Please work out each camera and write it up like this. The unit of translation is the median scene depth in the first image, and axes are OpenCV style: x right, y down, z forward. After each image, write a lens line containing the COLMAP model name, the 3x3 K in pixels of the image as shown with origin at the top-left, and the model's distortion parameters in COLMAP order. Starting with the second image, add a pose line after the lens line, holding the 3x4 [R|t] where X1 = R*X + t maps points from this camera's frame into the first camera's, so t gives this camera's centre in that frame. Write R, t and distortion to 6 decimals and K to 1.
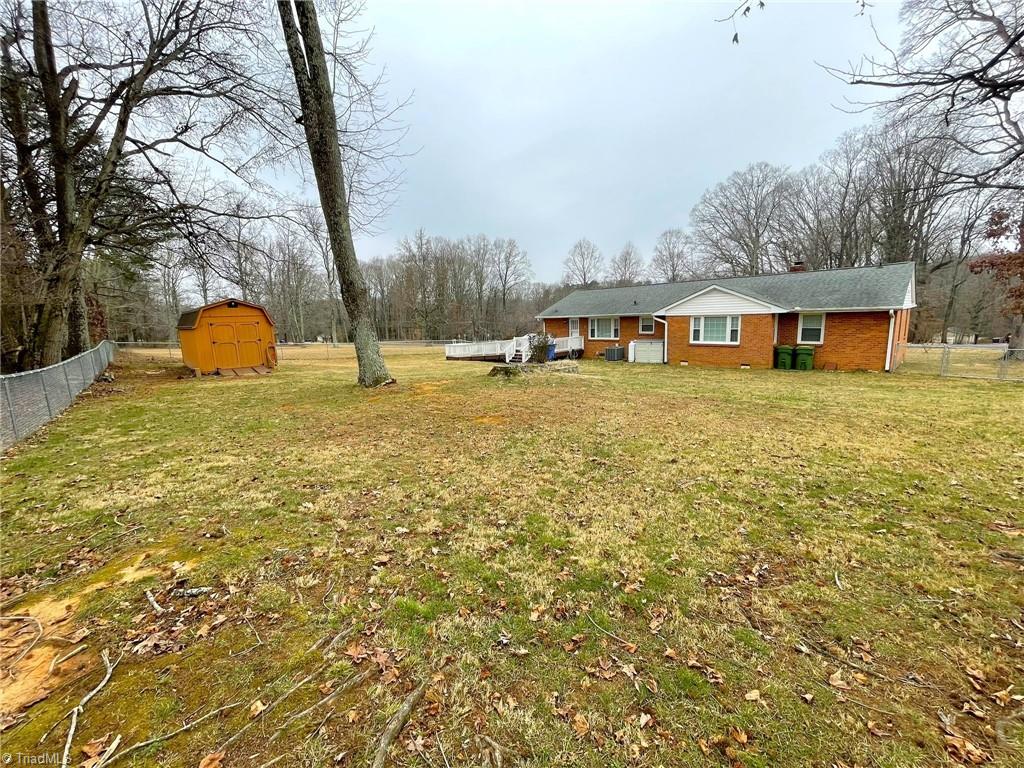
lens RADIAL K [[416.1, 0, 510.0], [0, 416.1, 384.6], [0, 0, 1]] dist [-0.002890, -0.000142]
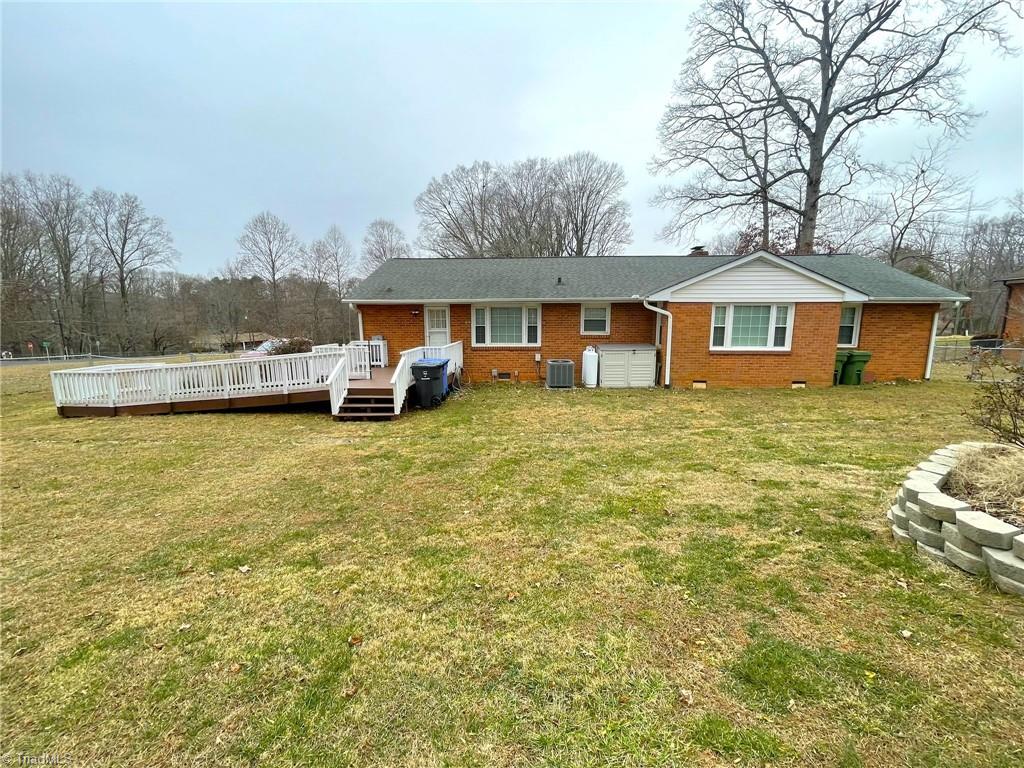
lens RADIAL K [[416.1, 0, 510.5], [0, 416.1, 384.8], [0, 0, 1]] dist [-0.002890, -0.000142]
pose [[0.725466, -0.080113, 0.683579, -0.149797], [0.089921, 0.995722, 0.021264, -0.077155], [-0.682358, 0.046042, 0.729567, 0.667326]]
